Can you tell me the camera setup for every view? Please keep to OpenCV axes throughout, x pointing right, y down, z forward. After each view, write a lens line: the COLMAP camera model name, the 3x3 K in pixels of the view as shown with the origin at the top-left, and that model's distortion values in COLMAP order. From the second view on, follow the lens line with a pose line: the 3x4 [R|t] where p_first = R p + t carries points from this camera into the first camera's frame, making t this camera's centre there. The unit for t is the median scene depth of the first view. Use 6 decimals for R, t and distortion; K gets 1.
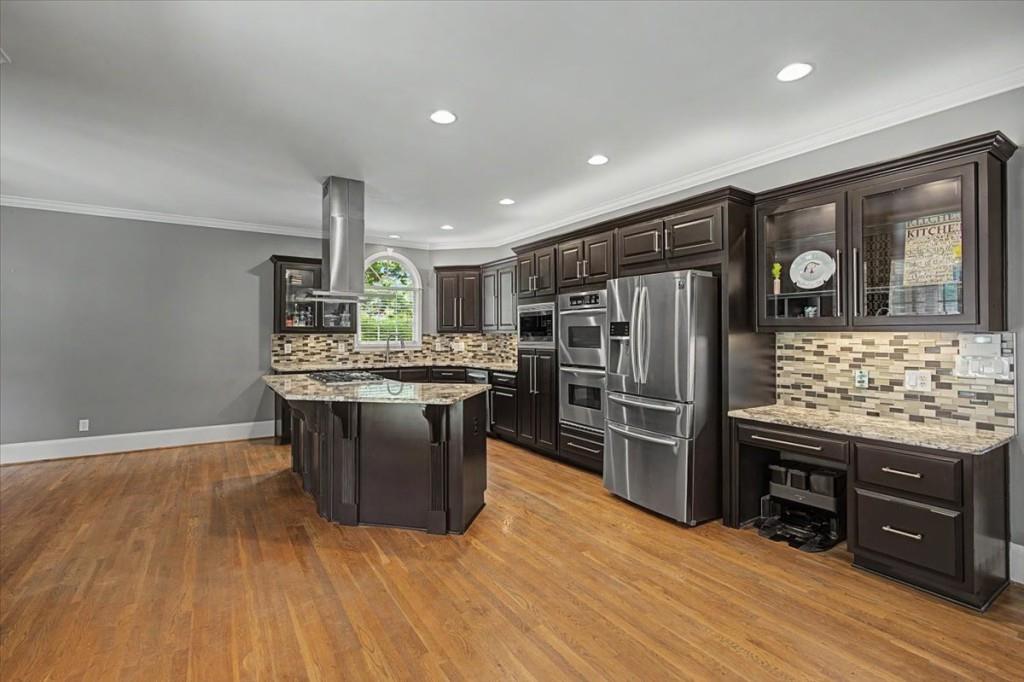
lens RADIAL K [[461.4, 0, 505.3], [0, 461.4, 330.8], [0, 0, 1]] dist [-0.006952, 0.003947]
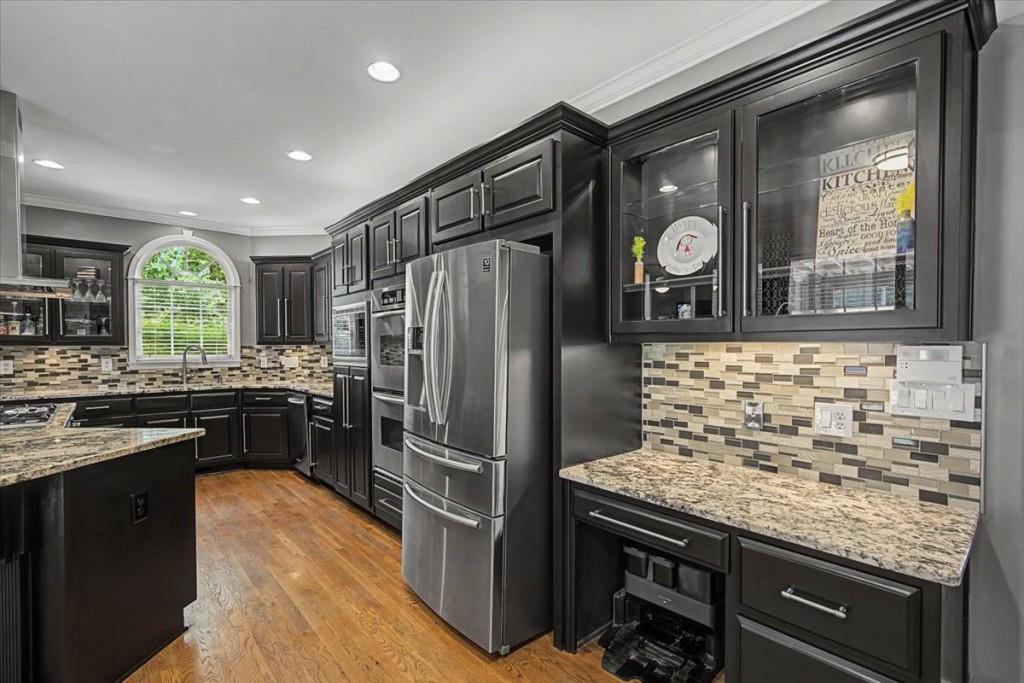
lens RADIAL K [[461.4, 0, 509.4], [0, 461.4, 354.9], [0, 0, 1]] dist [-0.006952, 0.003947]
pose [[0.986753, -0.004028, 0.162179, 0.280237], [-0.000359, 0.999635, 0.027011, 0.002400], [-0.162229, -0.026712, 0.986392, 0.354495]]
